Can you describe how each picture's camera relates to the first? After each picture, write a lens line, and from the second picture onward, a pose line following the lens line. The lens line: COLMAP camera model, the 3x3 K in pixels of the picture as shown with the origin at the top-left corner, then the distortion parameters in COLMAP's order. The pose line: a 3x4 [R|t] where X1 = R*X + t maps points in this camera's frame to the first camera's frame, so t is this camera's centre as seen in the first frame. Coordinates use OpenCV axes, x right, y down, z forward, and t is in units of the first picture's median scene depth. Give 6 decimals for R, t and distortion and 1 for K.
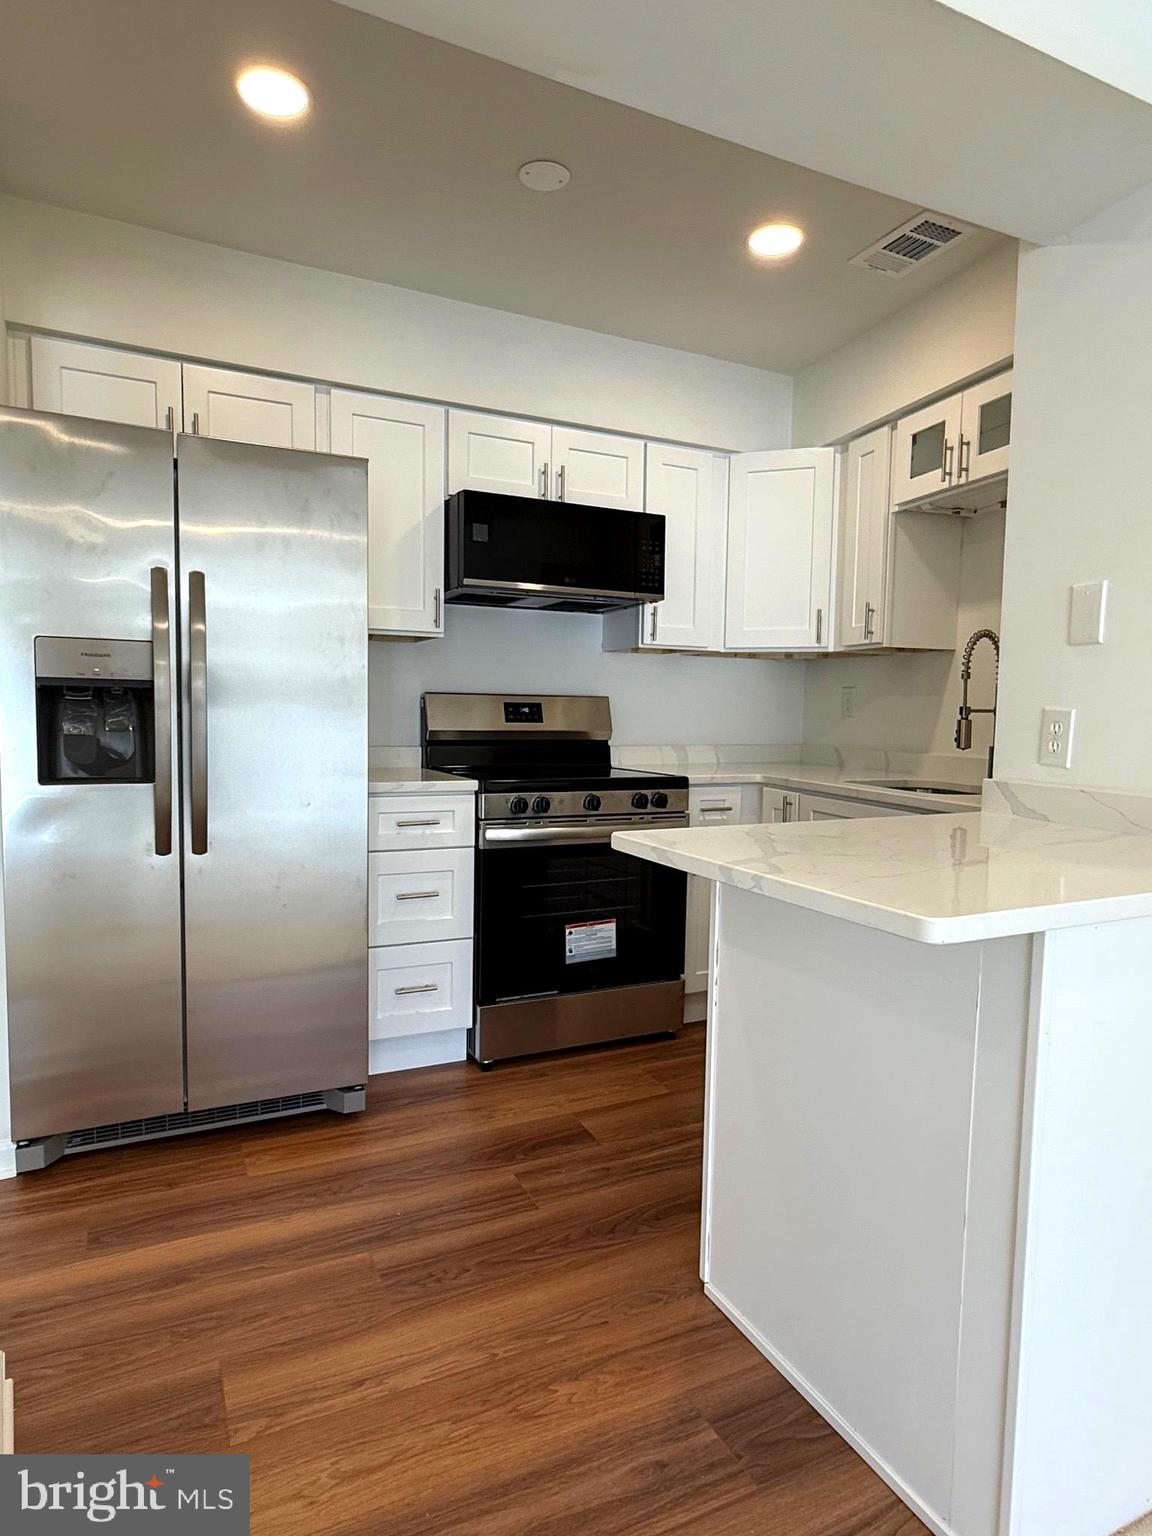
lens RADIAL K [[886.4, 0, 572.3], [0, 886.4, 780.5], [0, 0, 1]] dist [-0.003964, 0.000918]
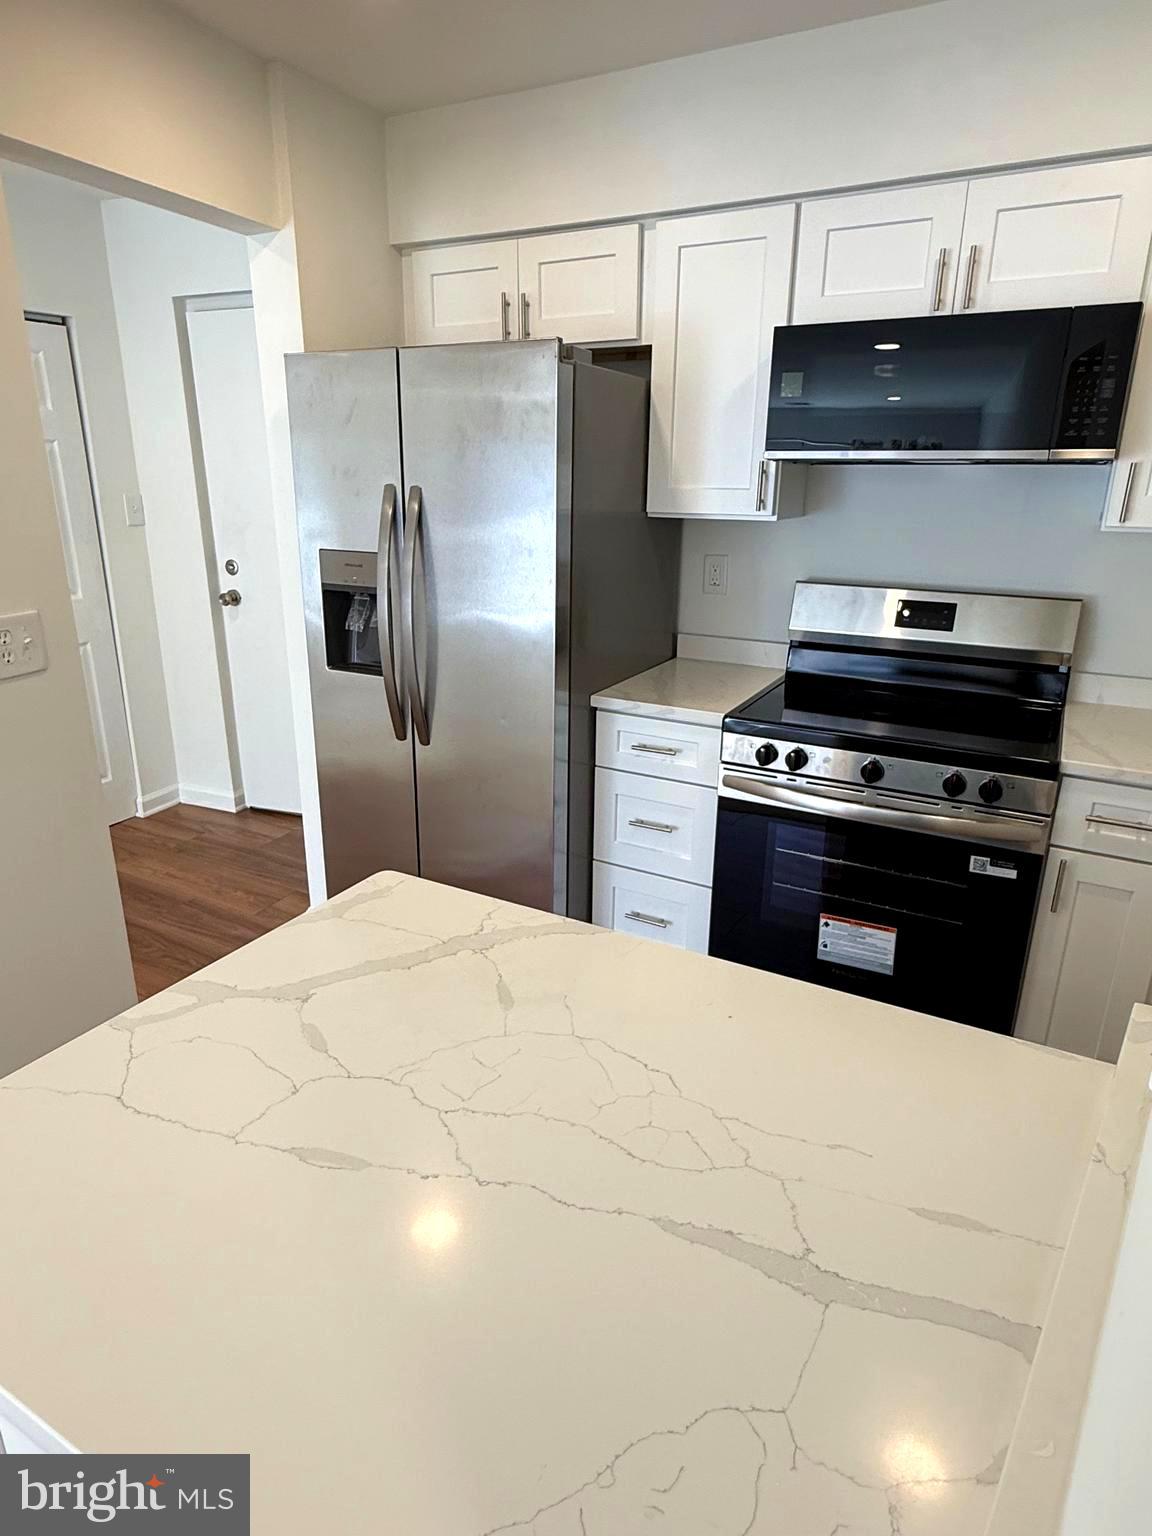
lens RADIAL K [[886.4, 0, 567.0], [0, 886.4, 761.7], [0, 0, 1]] dist [-0.003964, 0.000918]
pose [[0.581956, 0.241321, -0.776590, 0.455172], [-0.061693, 0.965305, 0.253732, -0.156404], [0.810877, -0.099751, 0.576653, 0.397772]]
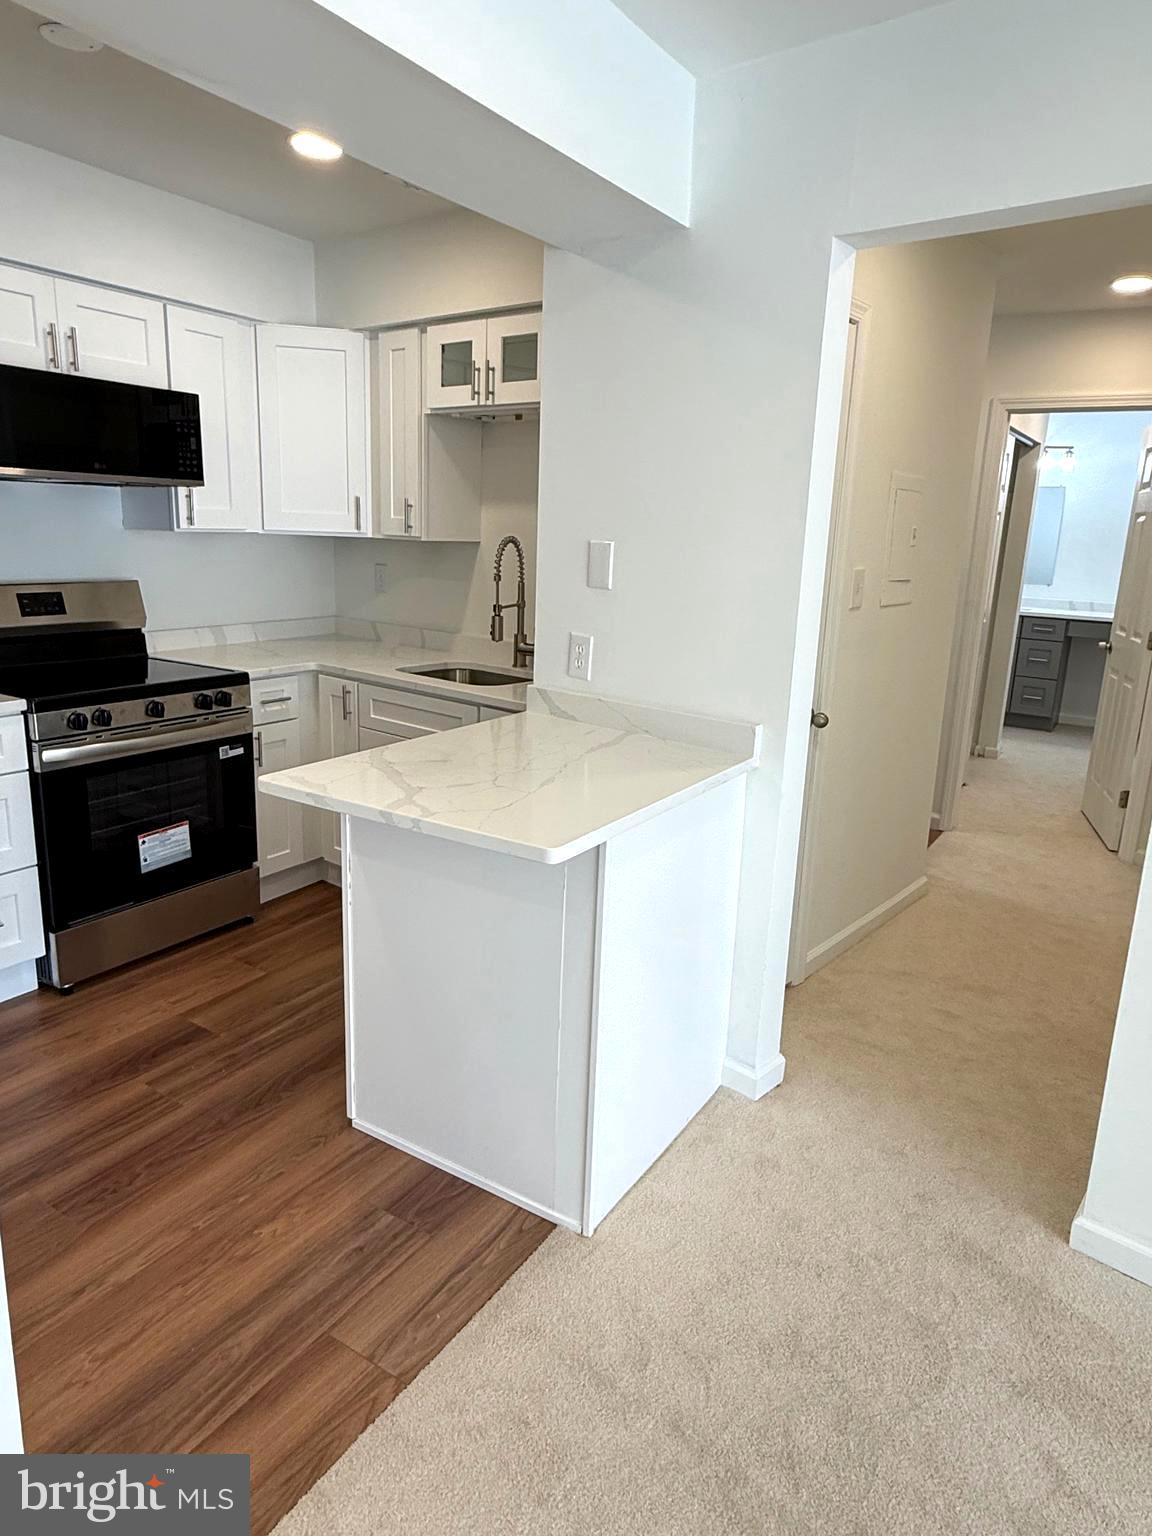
lens RADIAL K [[968.6, 0, 581.3], [0, 968.6, 758.6], [0, 0, 1]] dist [-0.002841, 0.001403]
pose [[0.845796, -0.109933, 0.522057, -0.148448], [0.018419, 0.983974, 0.177360, -0.106048], [-0.533188, -0.140394, 0.834266, -0.149644]]
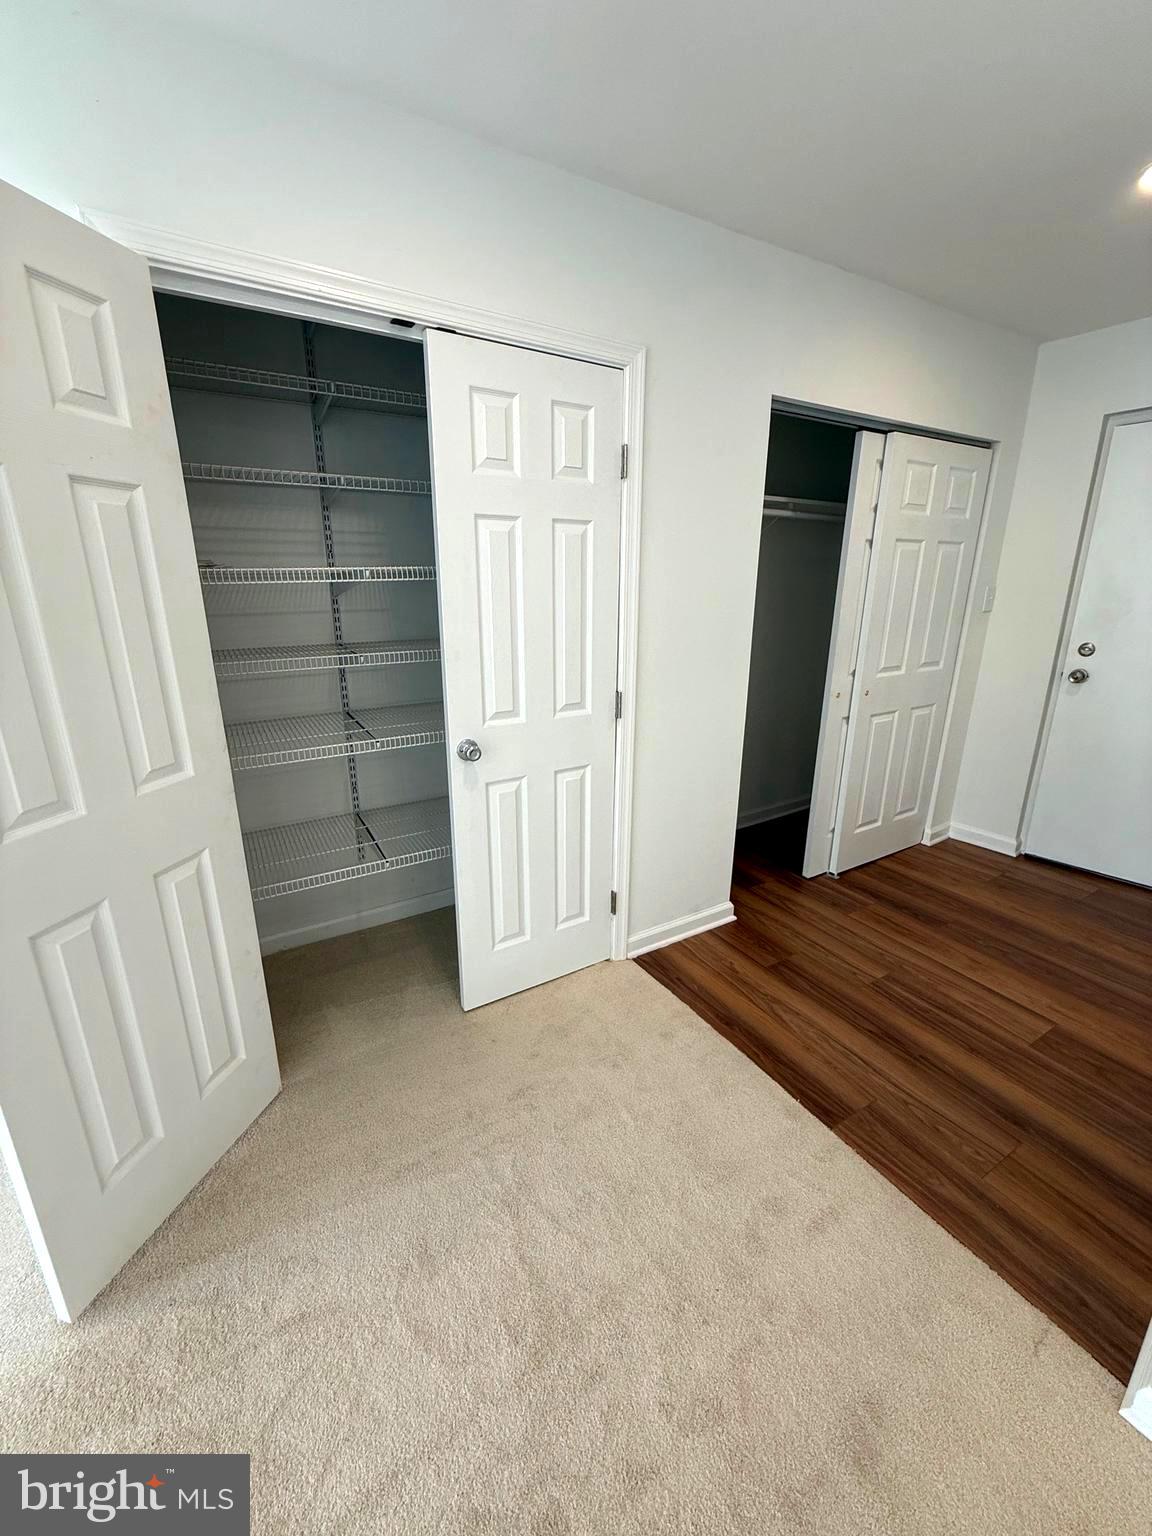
lens RADIAL K [[609.7, 0, 574.8], [0, 609.7, 759.7], [0, 0, 1]] dist [-0.001706, 0.000795]
pose [[0.084716, 0.262676, -0.961158, 0.027430], [-0.077541, 0.963438, 0.256465, -0.086558], [0.993383, 0.052802, 0.101986, -0.189137]]
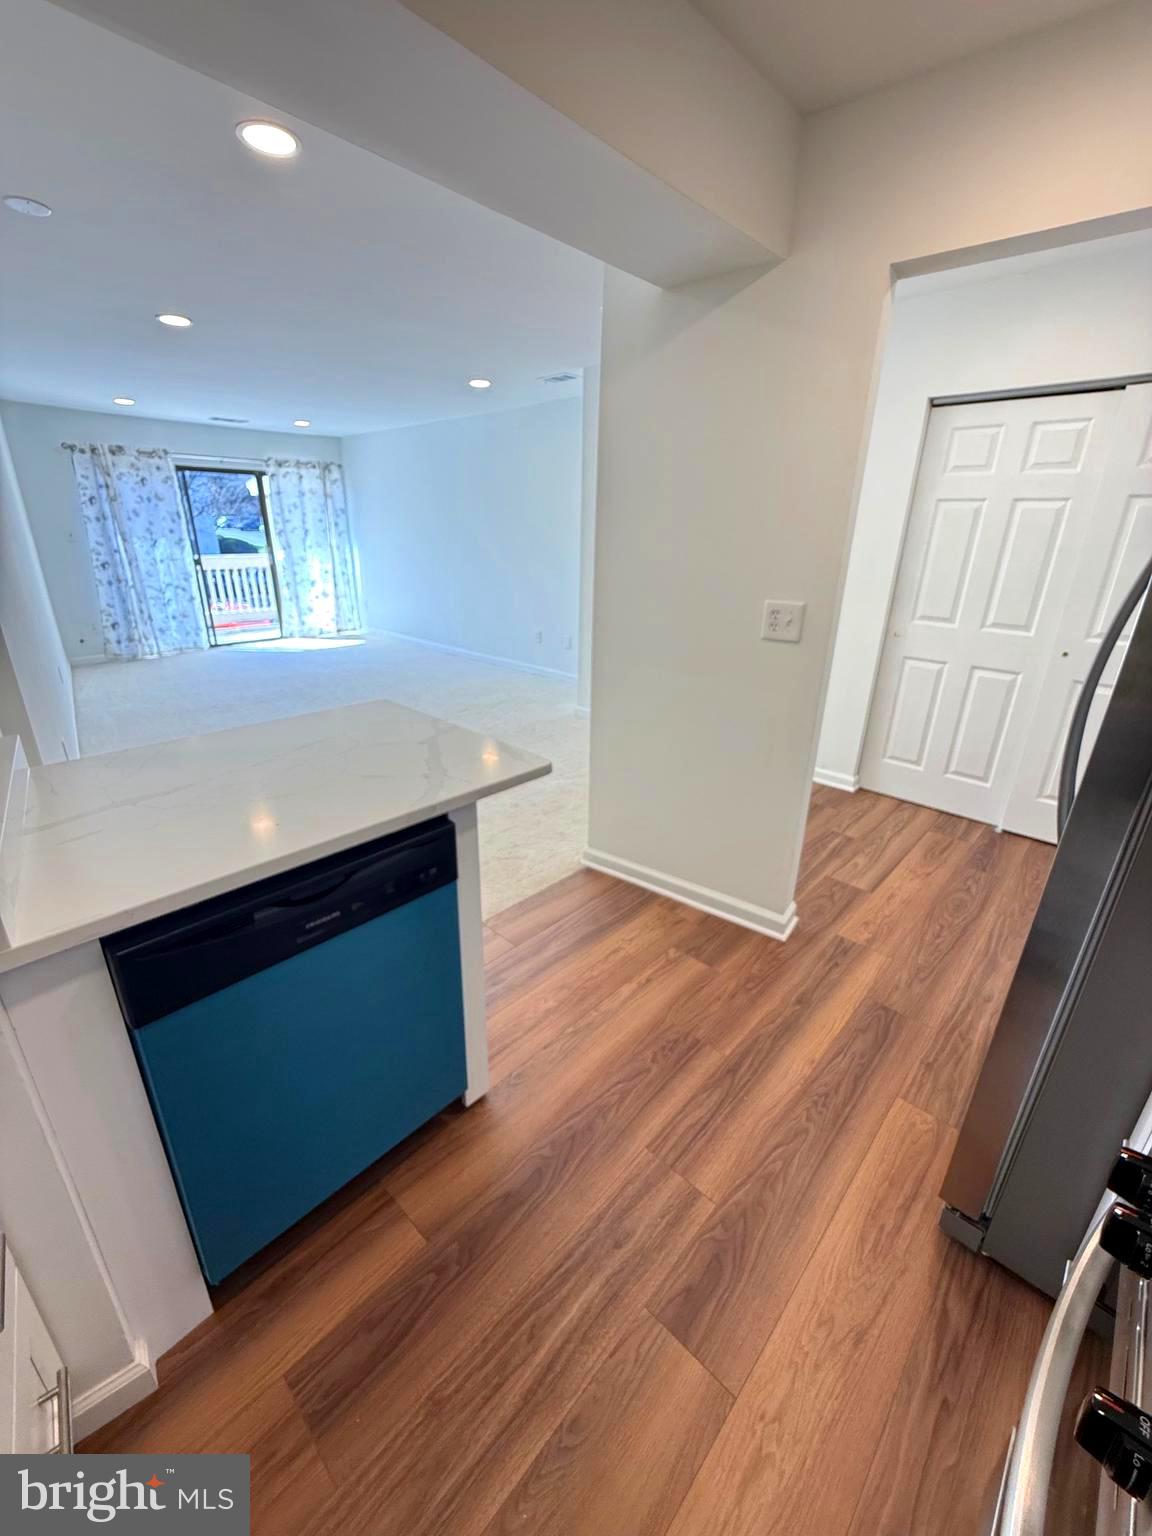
lens RADIAL K [[609.7, 0, 577.1], [0, 609.7, 764.1], [0, 0, 1]] dist [-0.001706, 0.000795]
pose [[-0.931111, 0.101590, -0.350303, 0.189804], [-0.060479, 0.904130, 0.422955, -0.186860], [0.359687, 0.415004, -0.835701, 1.043238]]
